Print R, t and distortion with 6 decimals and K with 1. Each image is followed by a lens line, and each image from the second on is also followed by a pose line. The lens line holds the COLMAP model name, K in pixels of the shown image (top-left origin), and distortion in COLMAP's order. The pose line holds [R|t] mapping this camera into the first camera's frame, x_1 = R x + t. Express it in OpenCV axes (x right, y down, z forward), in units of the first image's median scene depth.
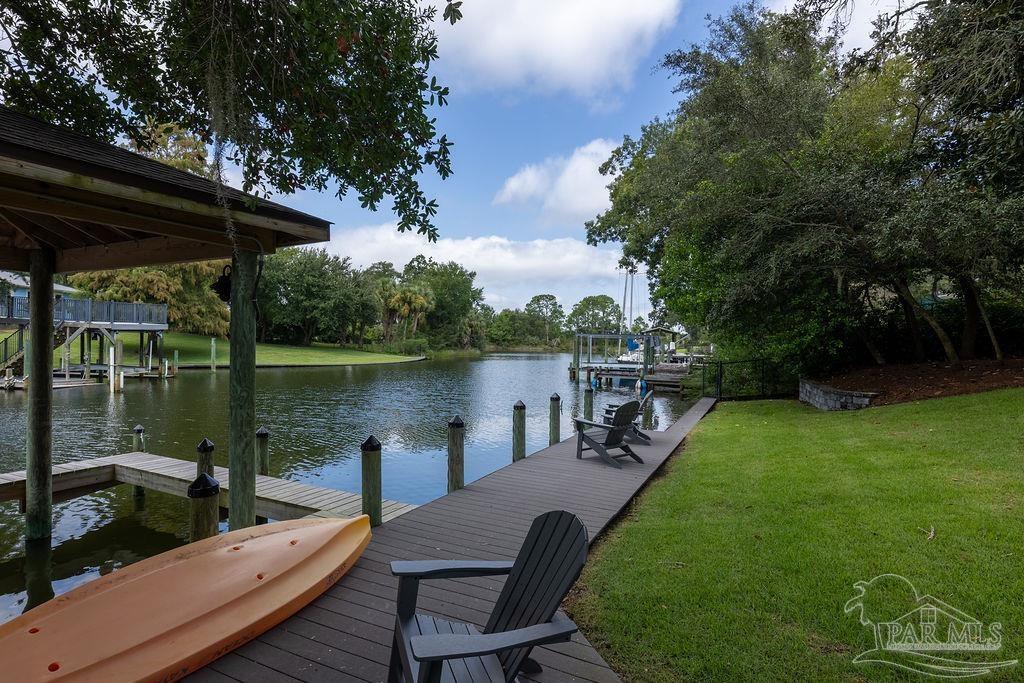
lens RADIAL K [[532.7, 0, 509.5], [0, 532.7, 343.6], [0, 0, 1]] dist [-0.001215, -0.000114]
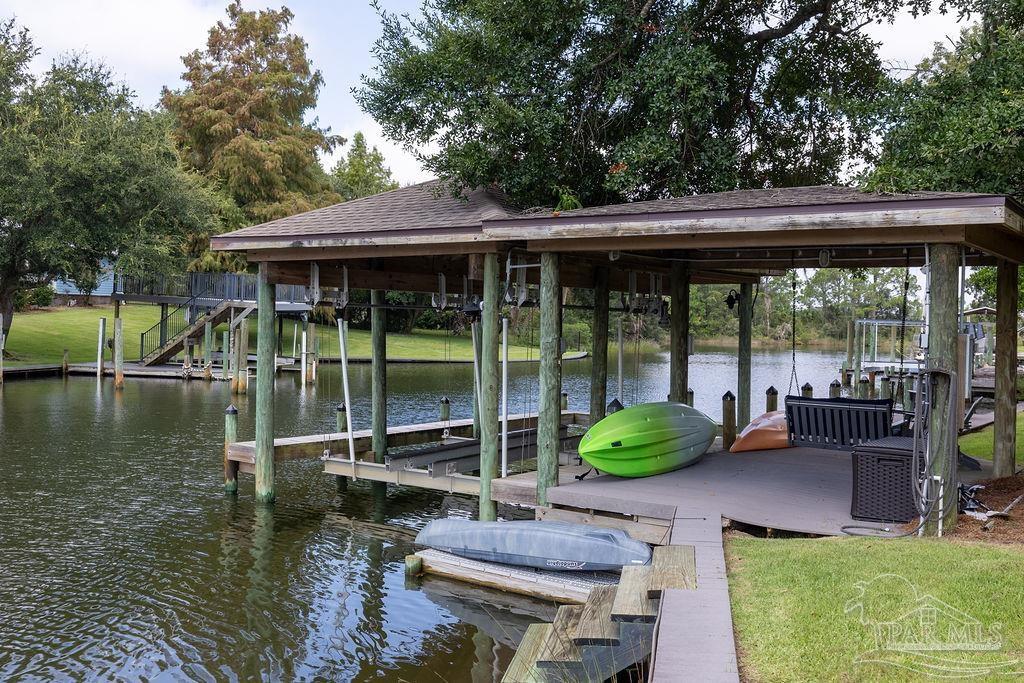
lens RADIAL K [[1016.4, 0, 511.9], [0, 1016.4, 340.3], [0, 0, 1]] dist [0.006363, 0.000000]
pose [[0.986665, 0.011406, -0.162364, -0.090305], [-0.010068, 0.999908, 0.009057, 0.001079], [0.162452, -0.007301, 0.986689, -0.341865]]
